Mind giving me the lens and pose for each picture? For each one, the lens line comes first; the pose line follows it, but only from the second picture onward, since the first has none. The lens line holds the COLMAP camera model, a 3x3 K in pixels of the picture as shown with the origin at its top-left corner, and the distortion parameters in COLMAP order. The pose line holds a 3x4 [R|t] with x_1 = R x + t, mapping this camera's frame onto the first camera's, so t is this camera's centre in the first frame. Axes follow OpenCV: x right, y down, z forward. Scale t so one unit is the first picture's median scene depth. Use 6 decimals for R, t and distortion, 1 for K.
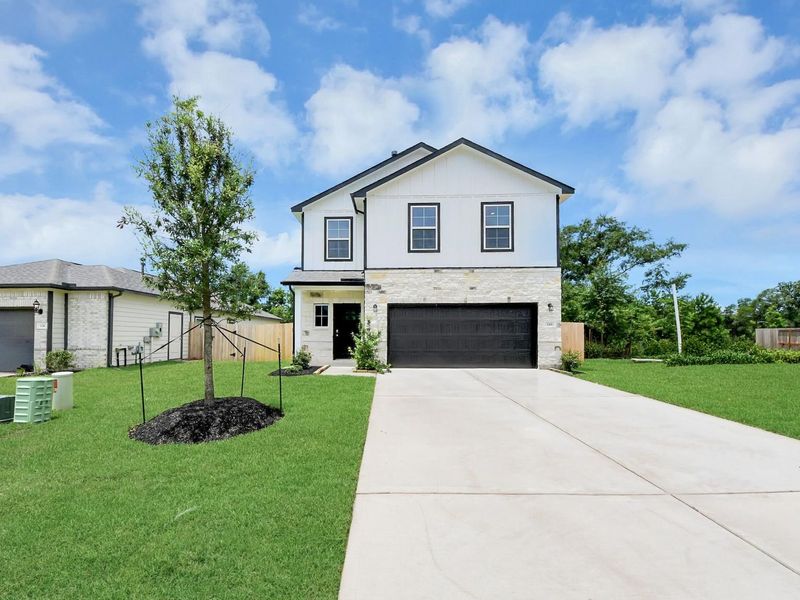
lens RADIAL K [[328.0, 0, 400.0], [0, 328.0, 300.0], [0, 0, 1]] dist [0.000591, -0.000316]
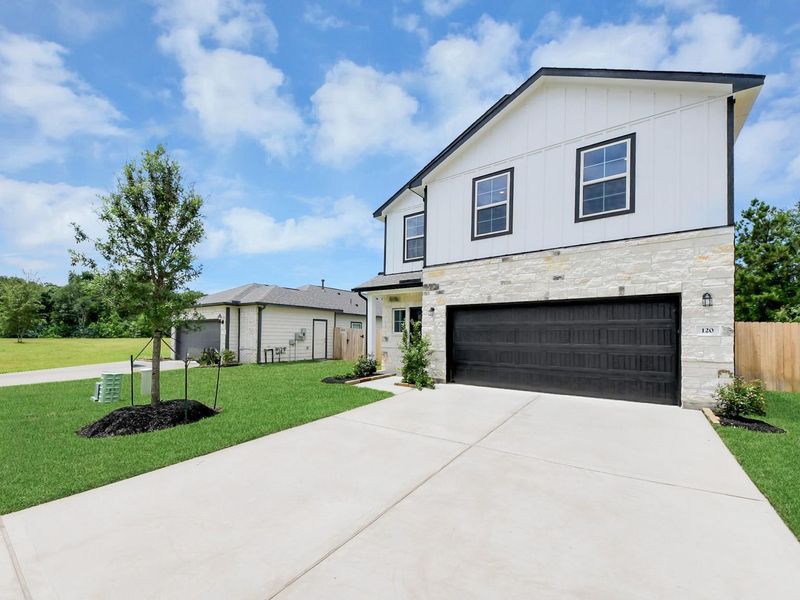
lens RADIAL K [[334.3, 0, 399.1], [0, 334.3, 302.9], [0, 0, 1]] dist [-0.007216, -0.000658]
pose [[0.818109, -0.048473, -0.573017, 0.345170], [0.052509, 0.998575, -0.009504, 0.005450], [0.572661, -0.022313, 0.819489, 0.233071]]
